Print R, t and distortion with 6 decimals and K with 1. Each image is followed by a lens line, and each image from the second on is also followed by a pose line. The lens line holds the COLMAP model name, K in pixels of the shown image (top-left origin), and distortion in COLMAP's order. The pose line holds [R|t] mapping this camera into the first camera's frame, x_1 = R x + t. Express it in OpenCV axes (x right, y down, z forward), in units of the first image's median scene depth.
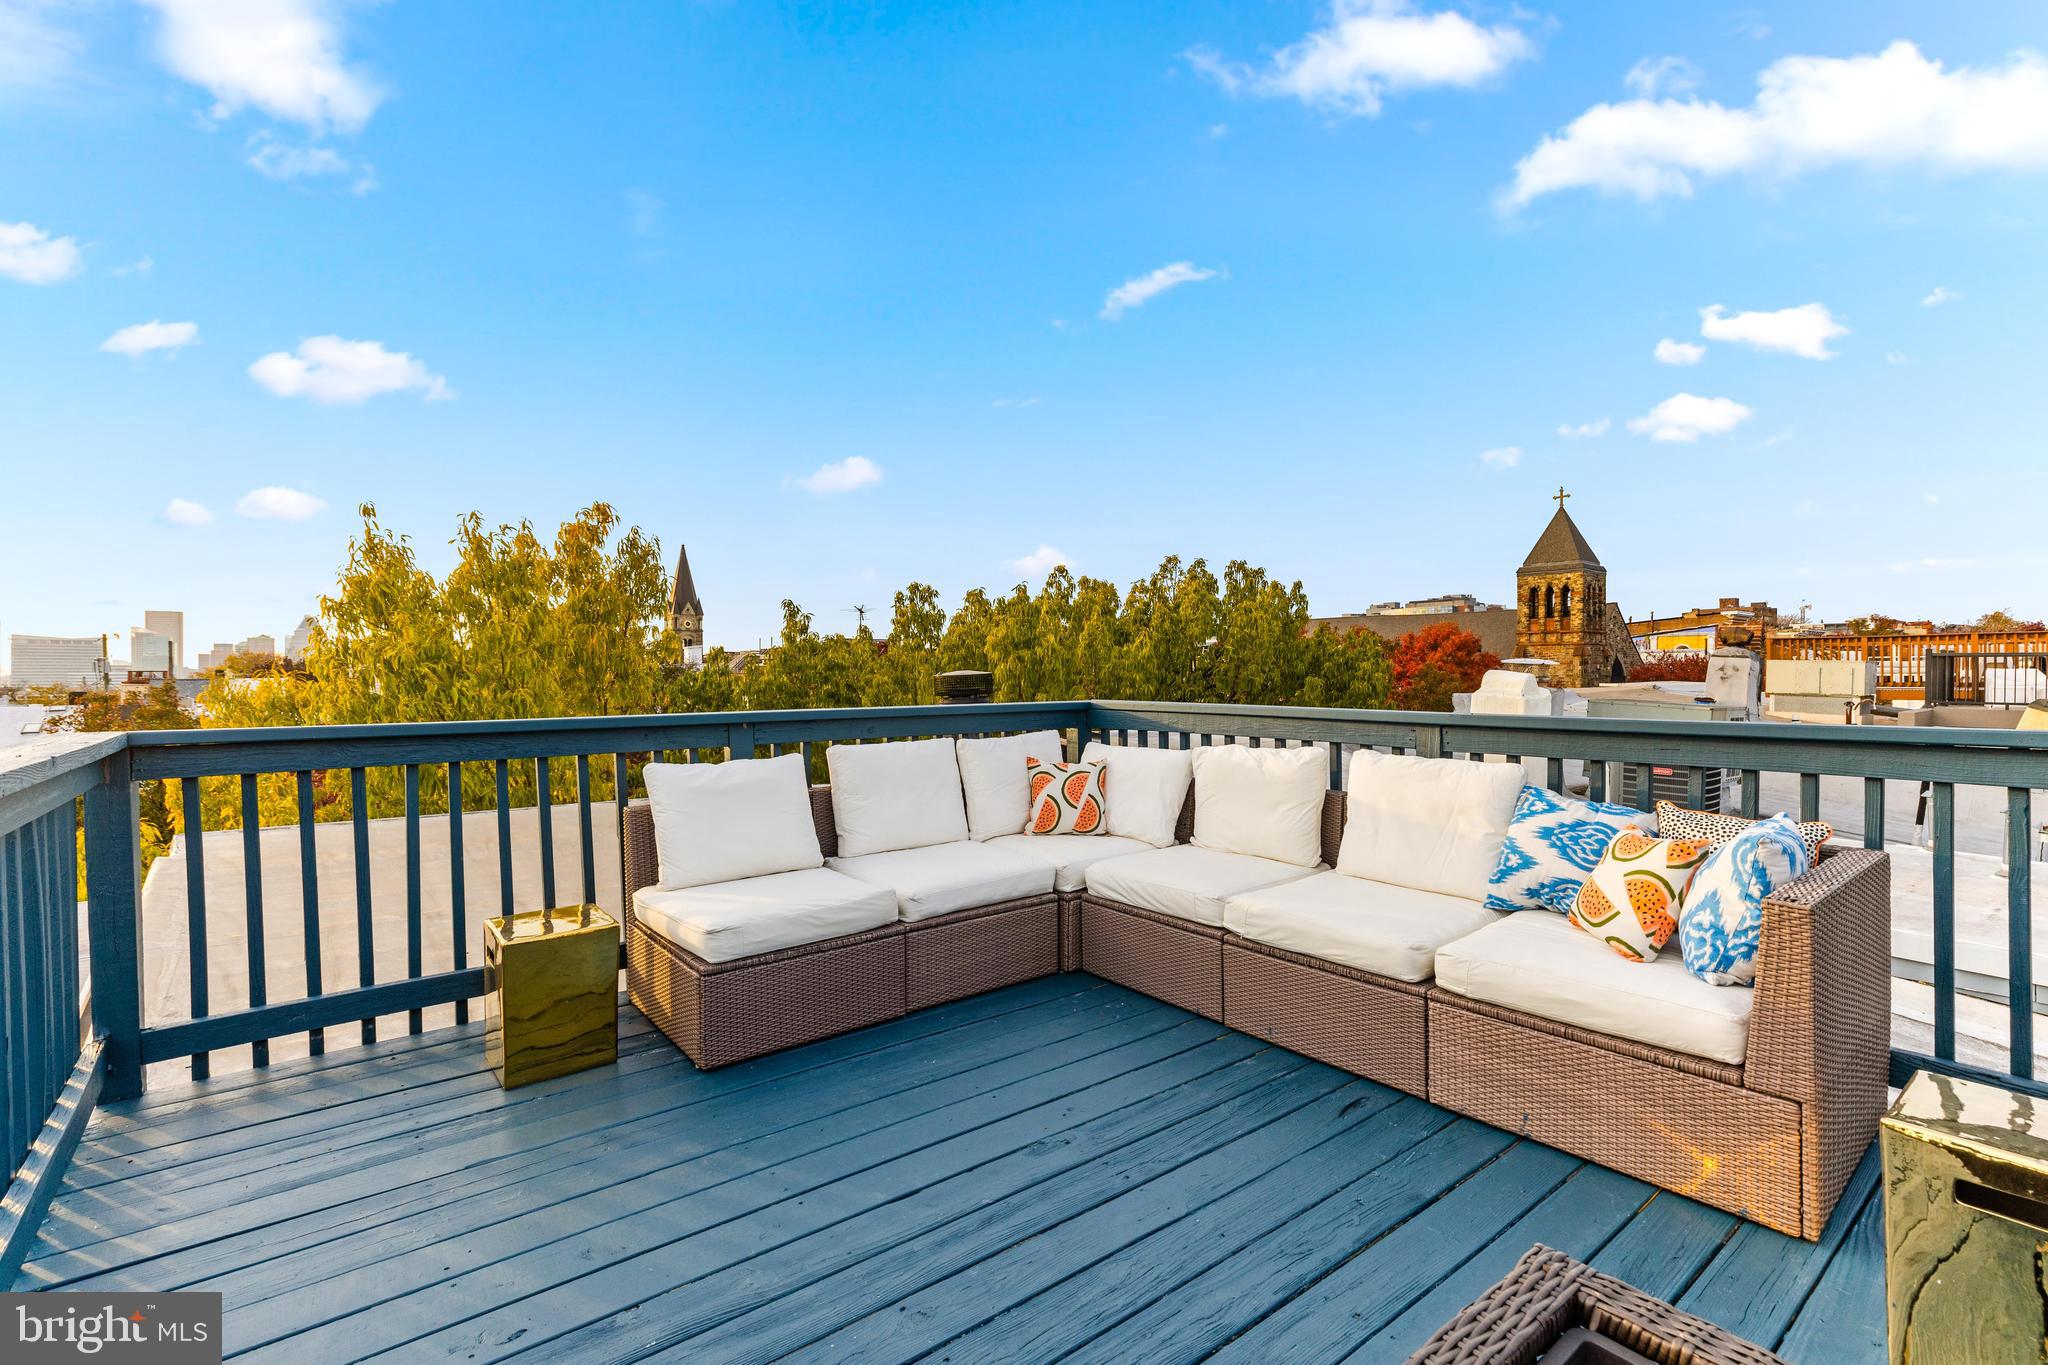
lens RADIAL K [[915.5, 0, 1024.5], [0, 915.5, 673.4], [0, 0, 1]] dist [0.004199, -0.001036]
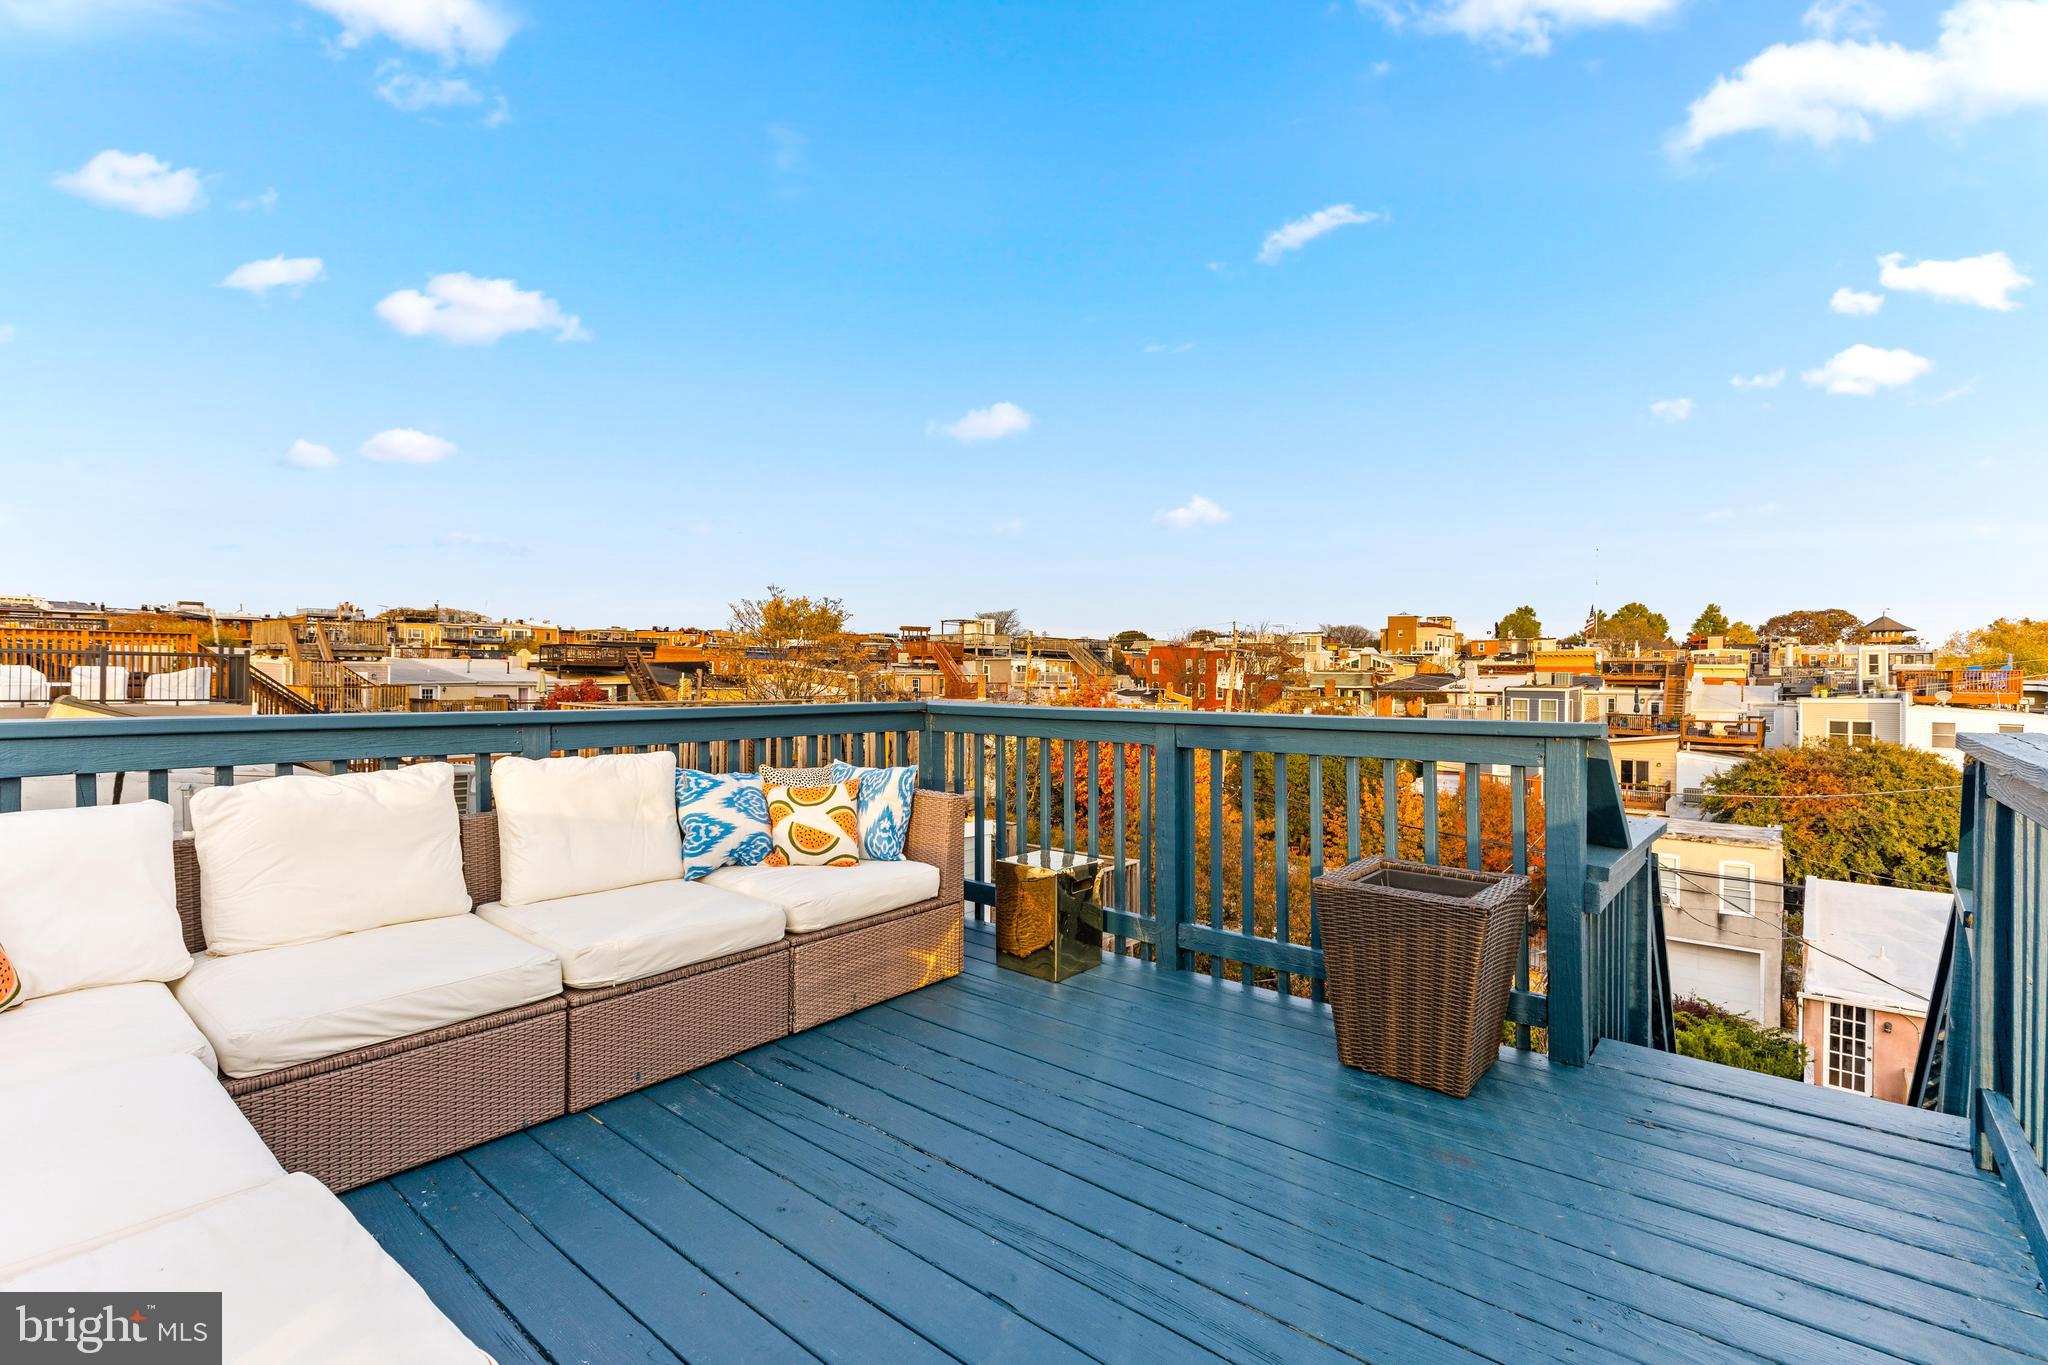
lens RADIAL K [[915.5, 0, 1024.5], [0, 915.5, 673.4], [0, 0, 1]] dist [0.004199, -0.001036]
pose [[-0.197696, 0.003861, 0.980256, -1.114109], [-0.006848, 0.999962, -0.005319, 0.010807], [-0.980240, -0.007765, -0.197662, 1.360073]]
